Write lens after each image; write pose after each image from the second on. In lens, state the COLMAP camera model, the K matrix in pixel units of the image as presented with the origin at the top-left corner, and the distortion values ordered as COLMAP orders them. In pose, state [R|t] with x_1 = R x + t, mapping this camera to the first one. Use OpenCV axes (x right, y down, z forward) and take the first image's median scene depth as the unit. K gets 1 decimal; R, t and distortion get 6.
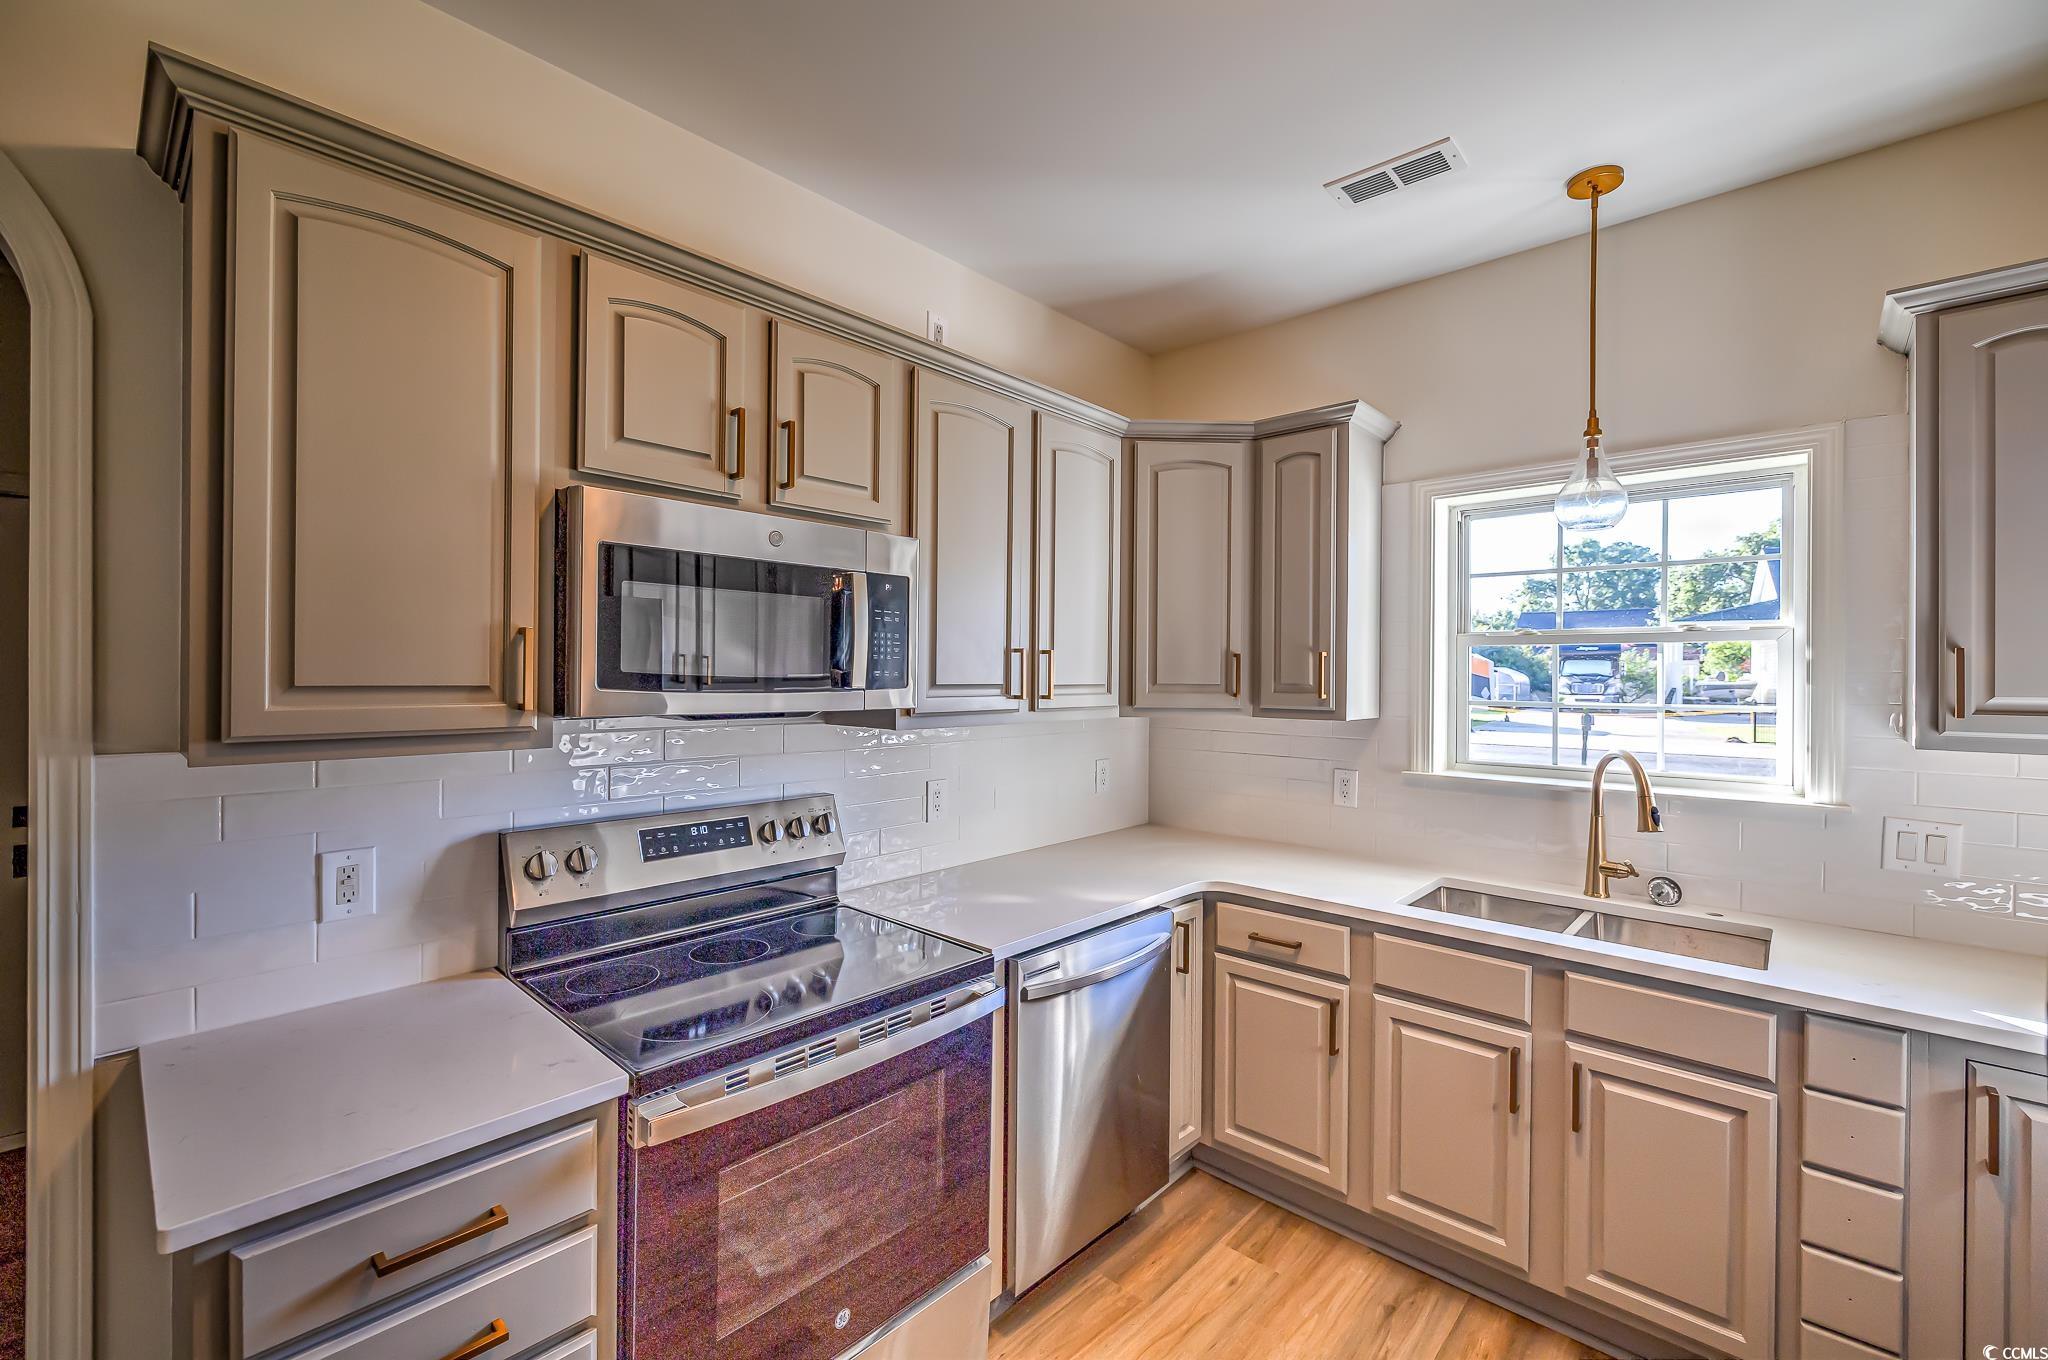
lens RADIAL K [[862.3, 0, 1023.3], [0, 862.3, 672.4], [0, 0, 1]] dist [-0.000883, -0.000289]
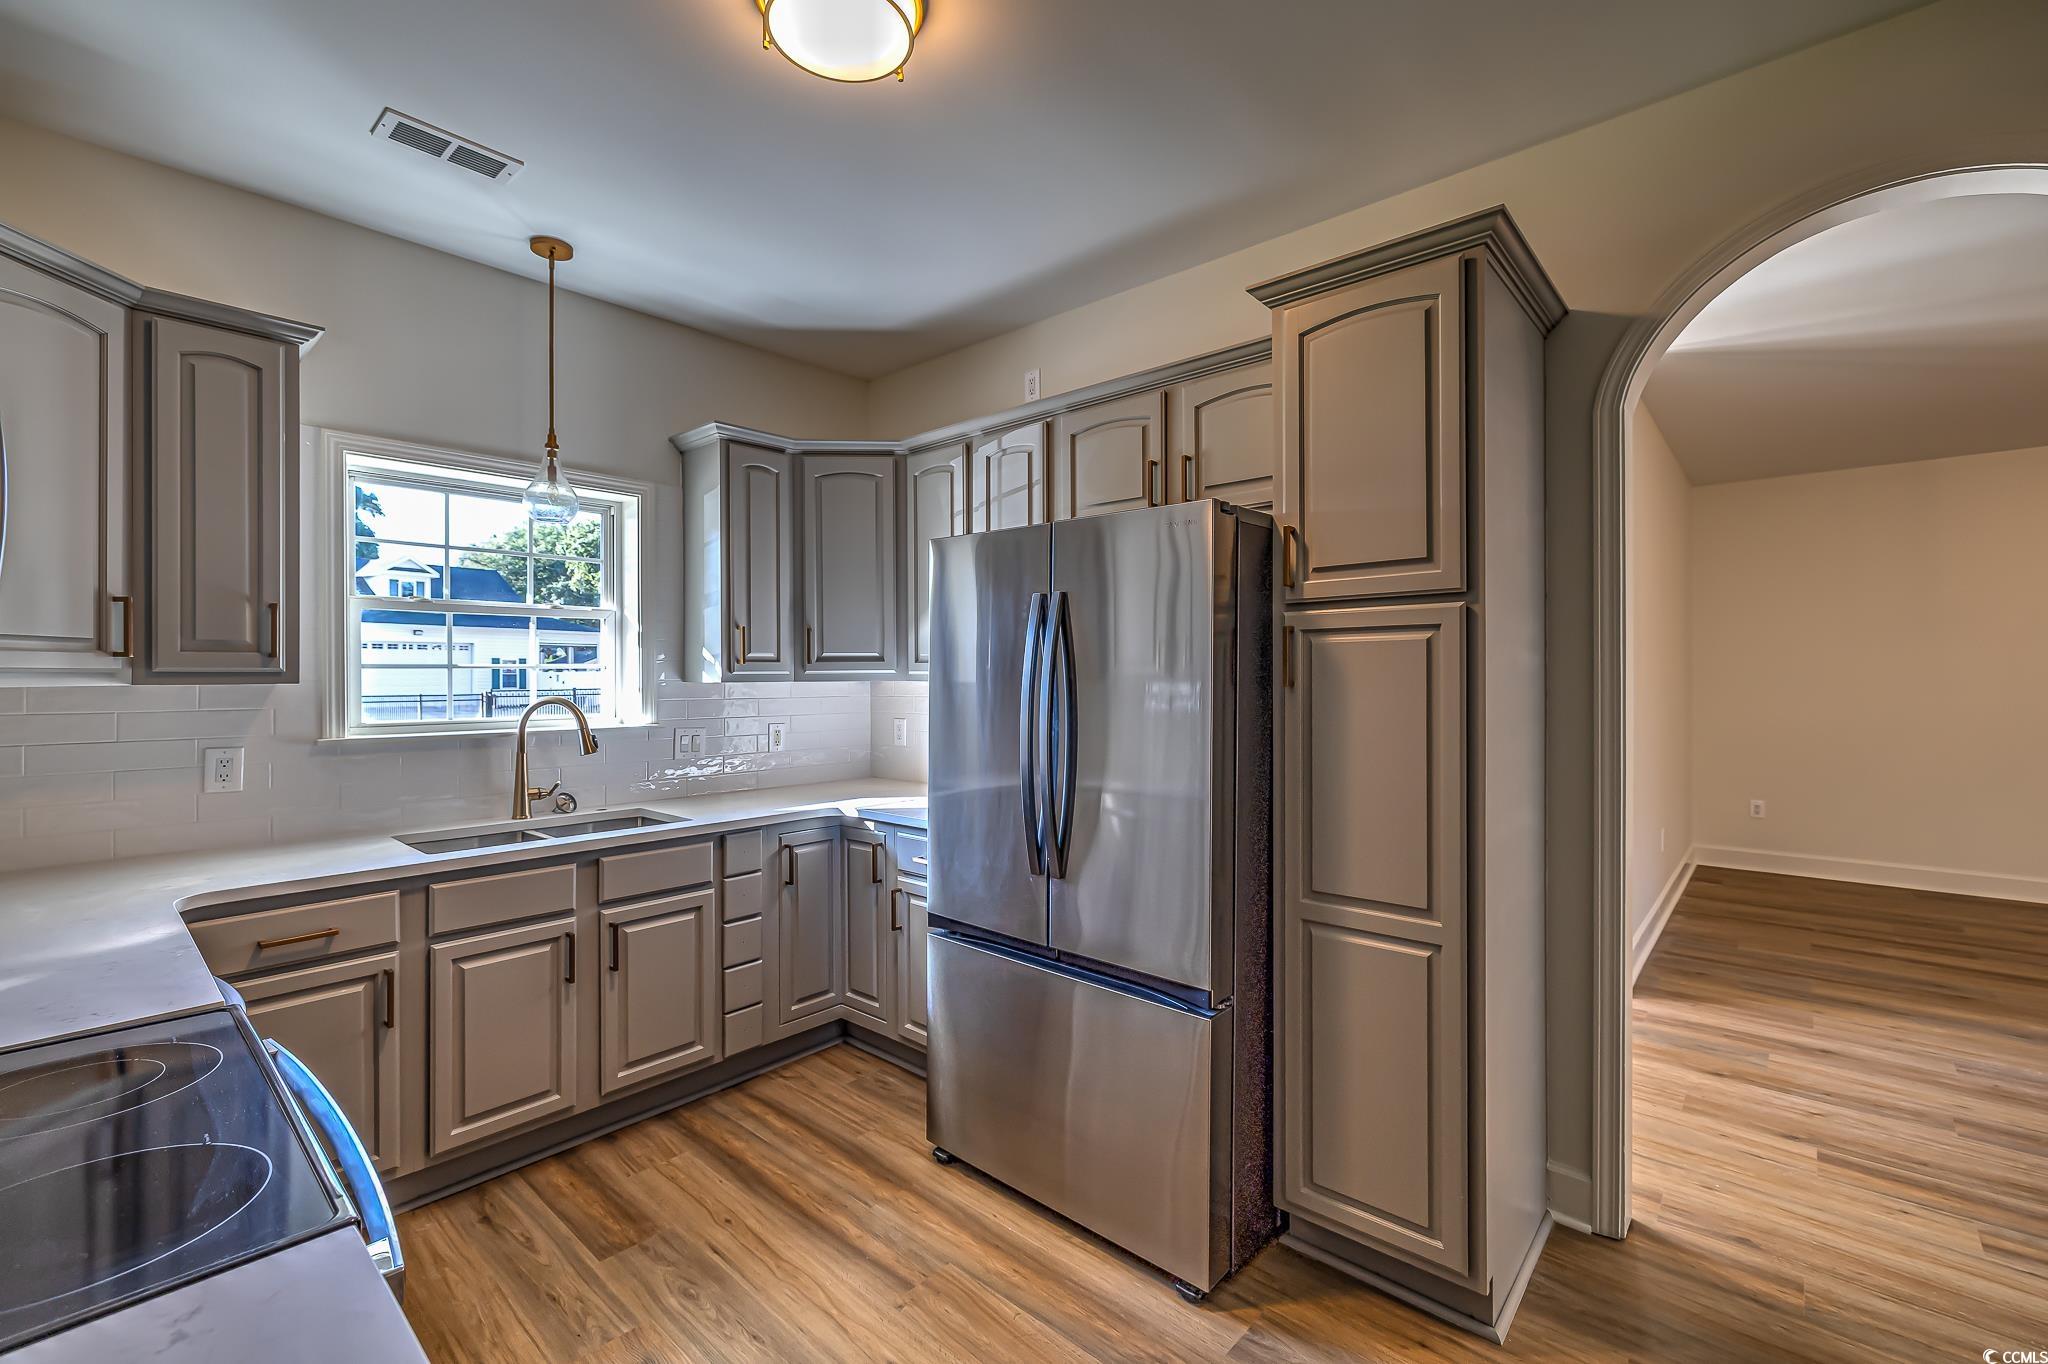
lens RADIAL K [[860.7, 0, 1031.3], [0, 860.7, 676.3], [0, 0, 1]] dist [0.000184, -0.000175]
pose [[-0.013388, -0.007987, 0.999878, -0.614211], [0.002276, 0.999965, 0.008018, 0.051606], [-0.999908, 0.002383, -0.013369, 0.312908]]
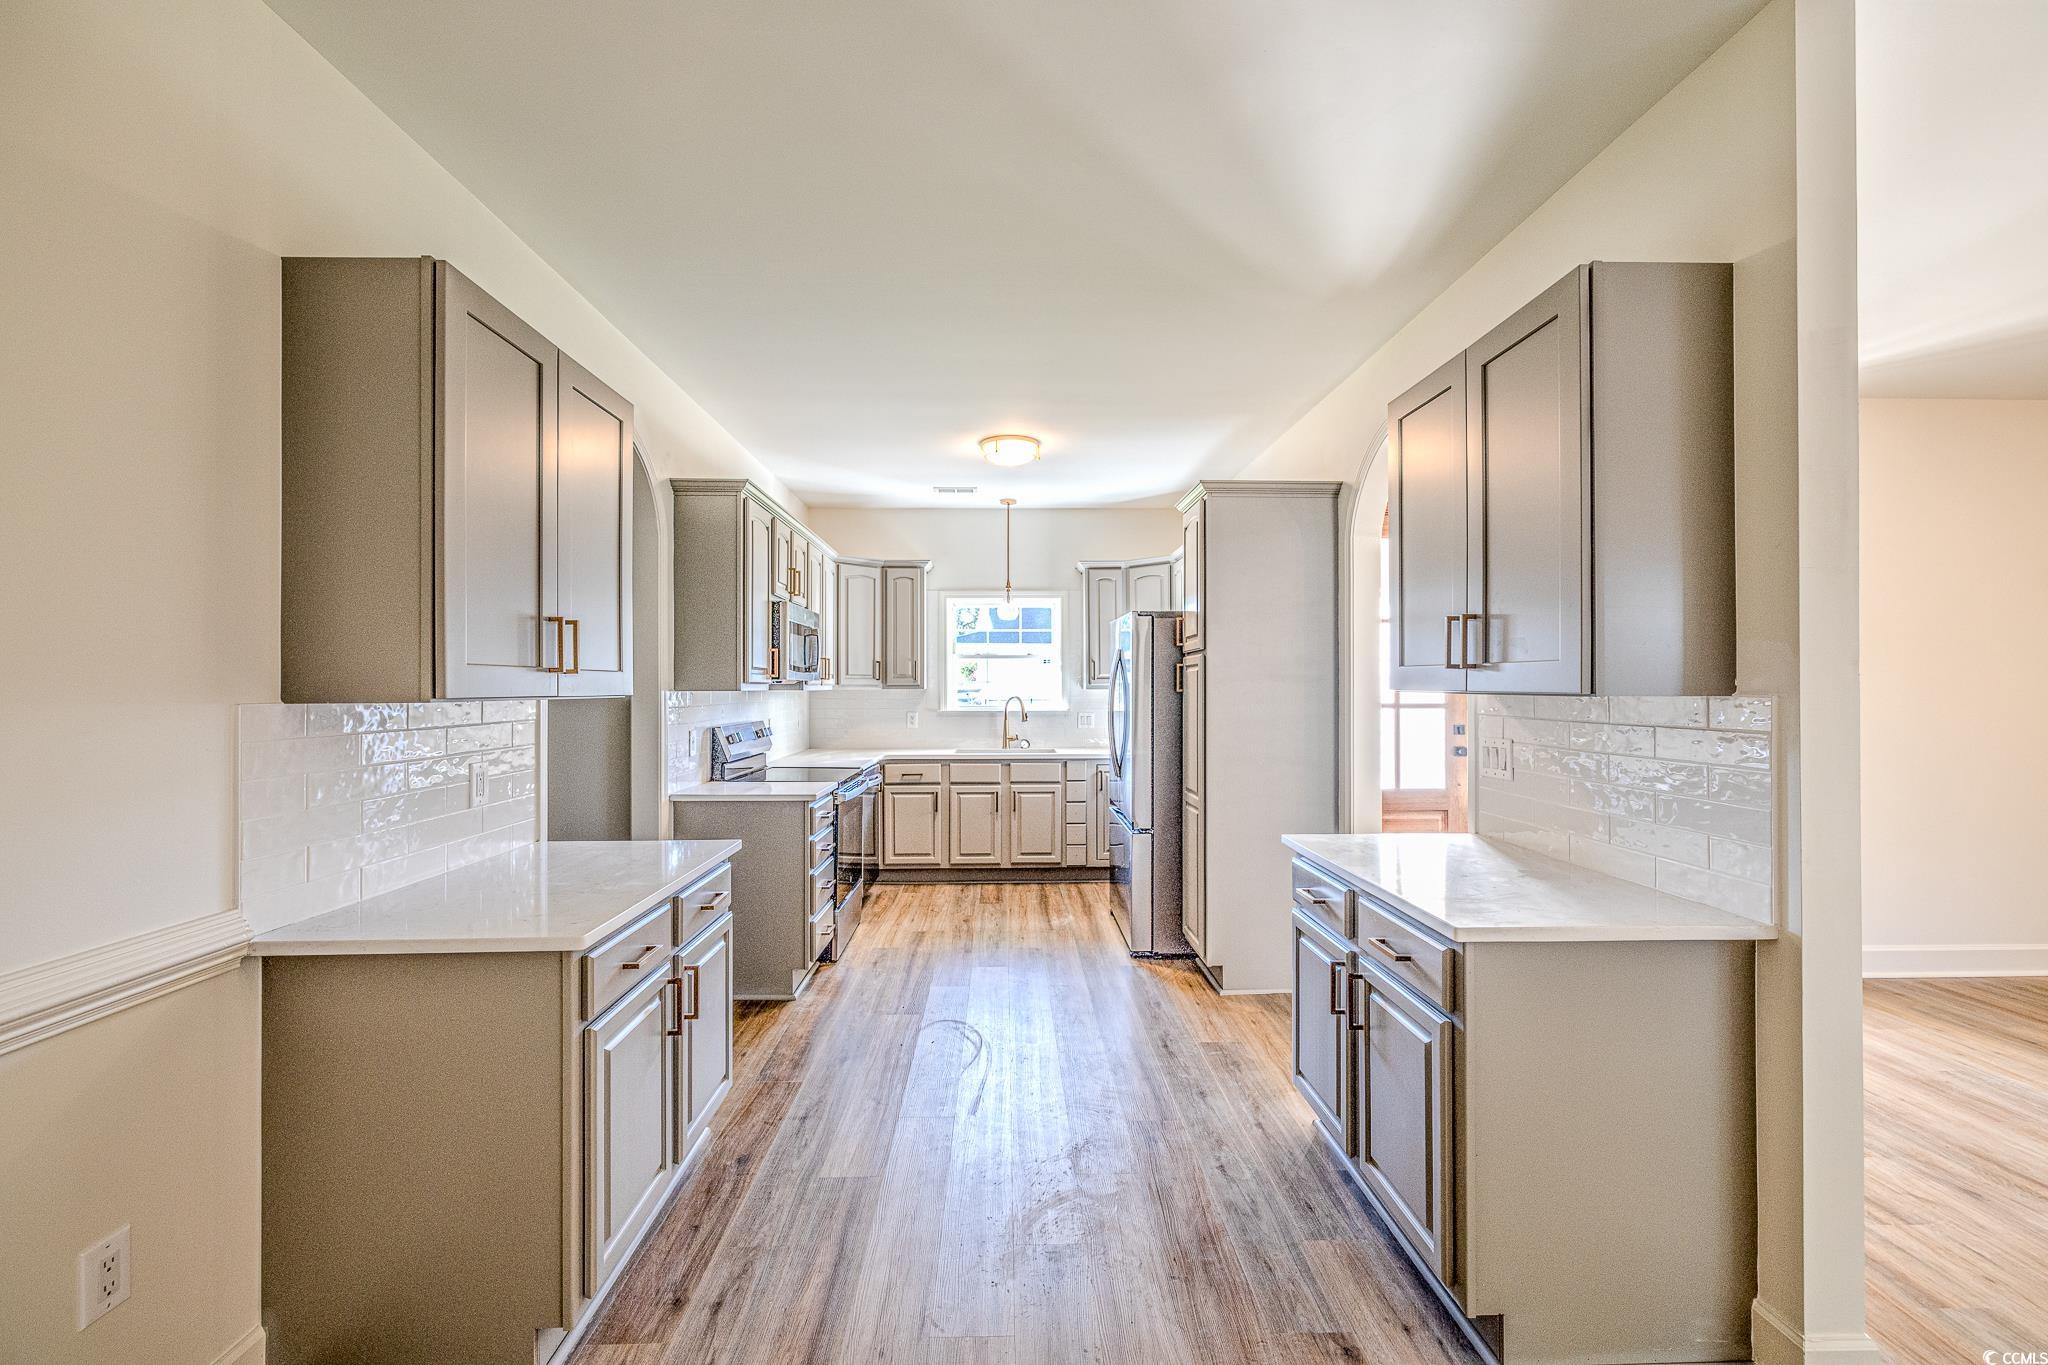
lens RADIAL K [[860.3, 0, 1016.5], [0, 860.3, 681.6], [0, 0, 1]] dist [0.000359, -0.000144]
pose [[0.727171, -0.005370, 0.686435, -1.326167], [0.007416, 0.999972, -0.000033, 0.043982], [-0.686416, 0.005115, 0.727191, -1.142126]]
